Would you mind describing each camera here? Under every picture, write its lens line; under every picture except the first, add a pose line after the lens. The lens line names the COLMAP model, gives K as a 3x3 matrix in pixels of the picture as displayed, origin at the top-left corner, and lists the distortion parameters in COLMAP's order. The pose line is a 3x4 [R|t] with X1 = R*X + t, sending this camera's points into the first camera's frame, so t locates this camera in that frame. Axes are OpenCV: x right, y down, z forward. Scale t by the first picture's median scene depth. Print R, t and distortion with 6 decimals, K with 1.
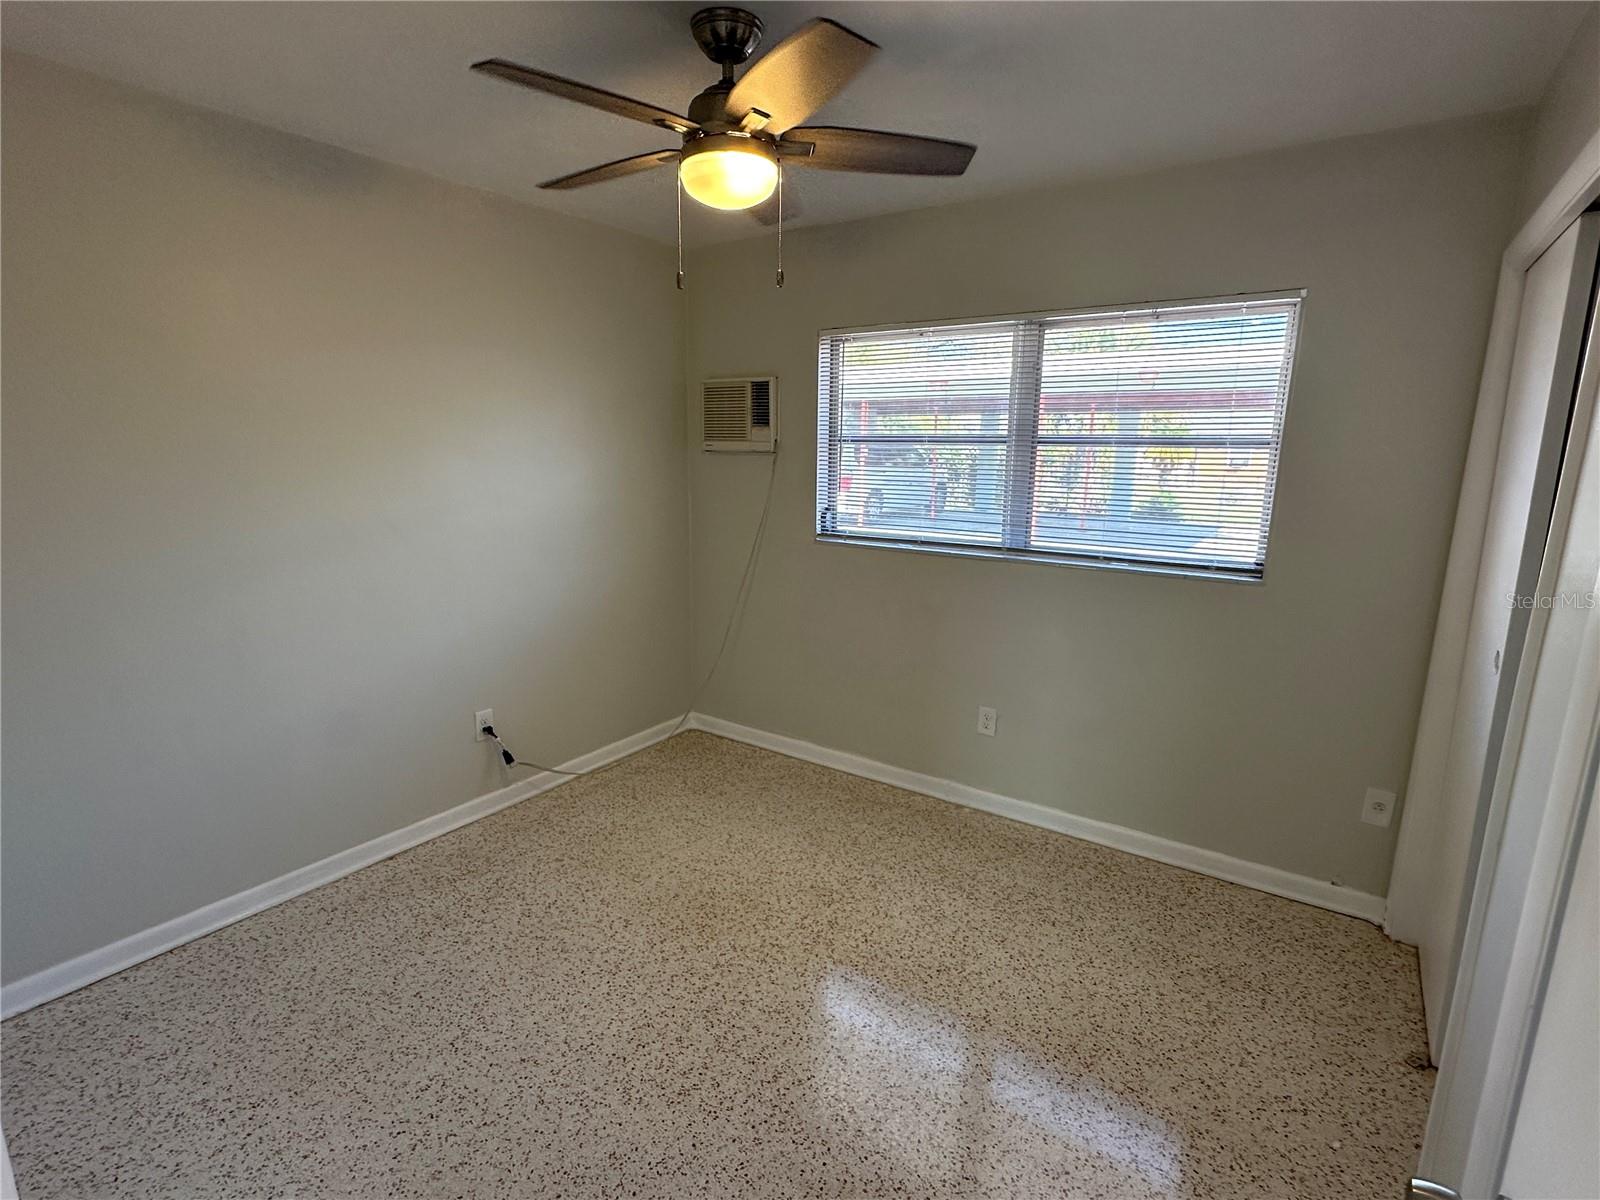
lens RADIAL K [[781.9, 0, 798.1], [0, 781.9, 604.9], [0, 0, 1]] dist [-0.002674, -0.000425]
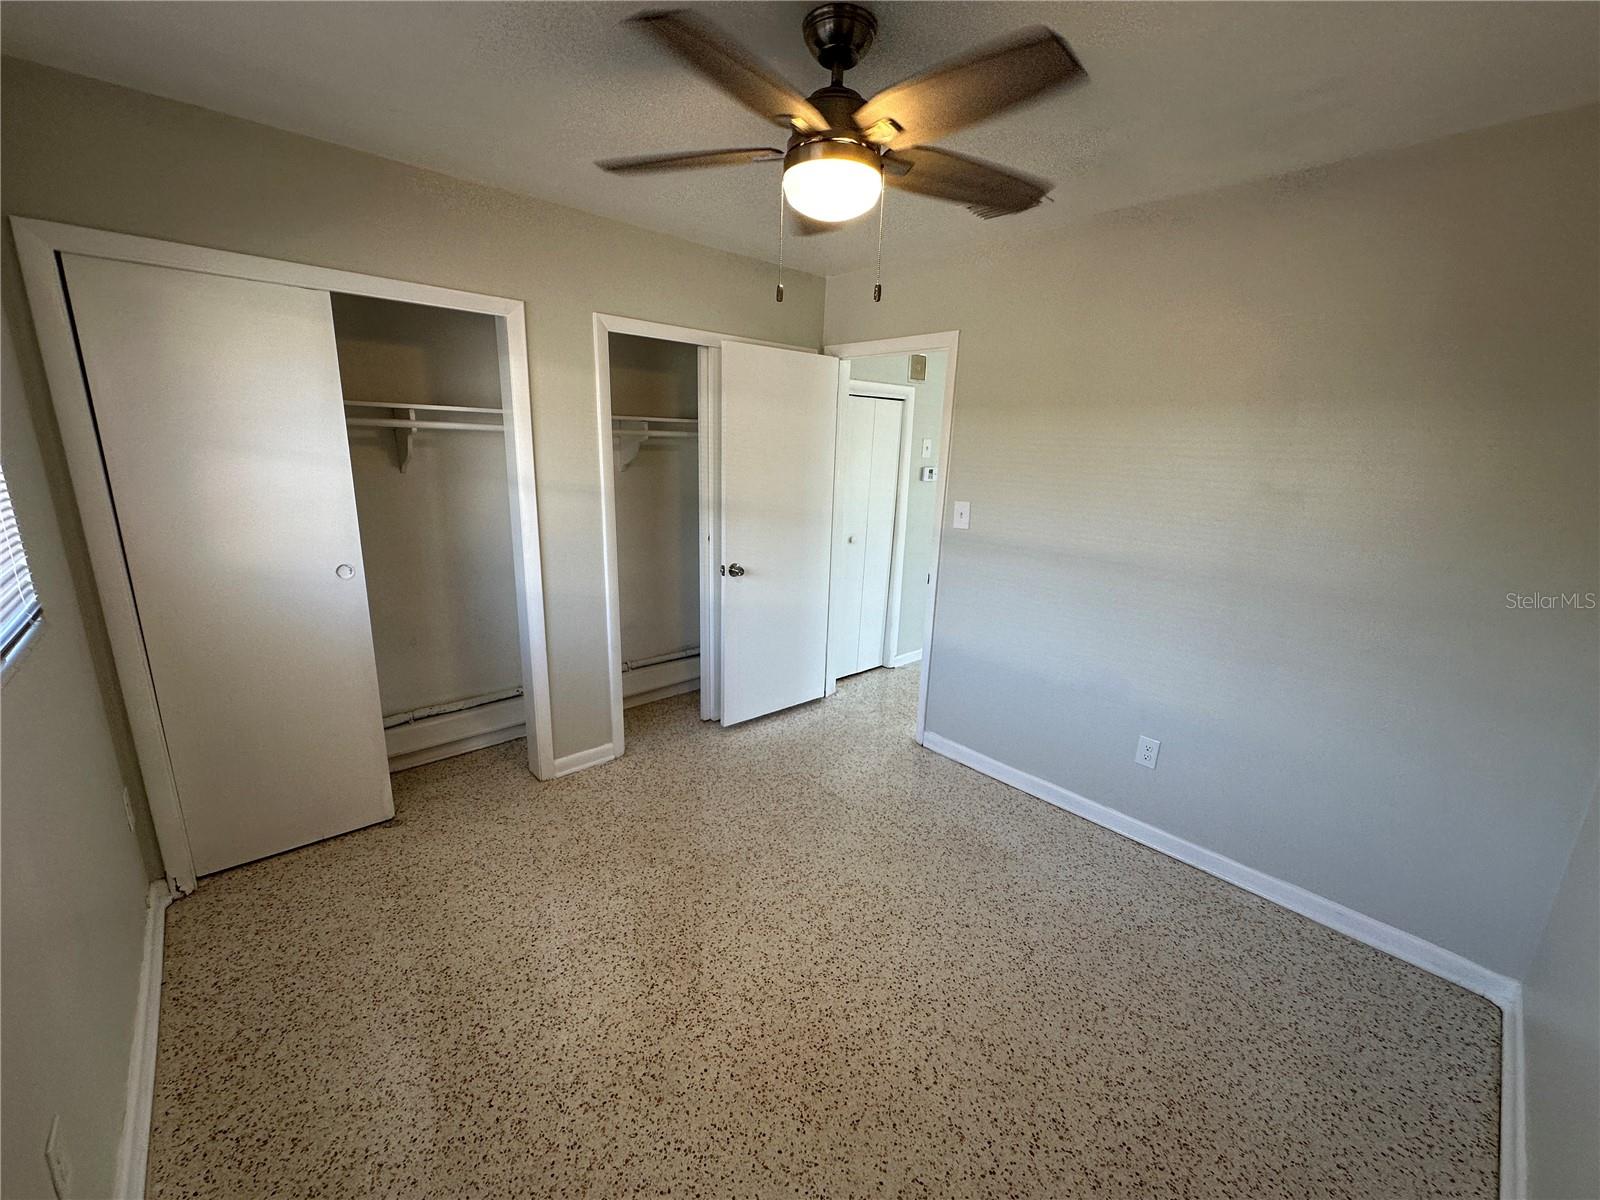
lens RADIAL K [[634.8, 0, 800.0], [0, 634.8, 600.0], [0, 0, 1]] dist [-0.002853, 0.000230]
pose [[-0.972605, -0.096253, 0.211602, -0.223197], [0.003580, 0.903942, 0.427640, -0.346593], [-0.232437, 0.416682, -0.878834, 1.599807]]
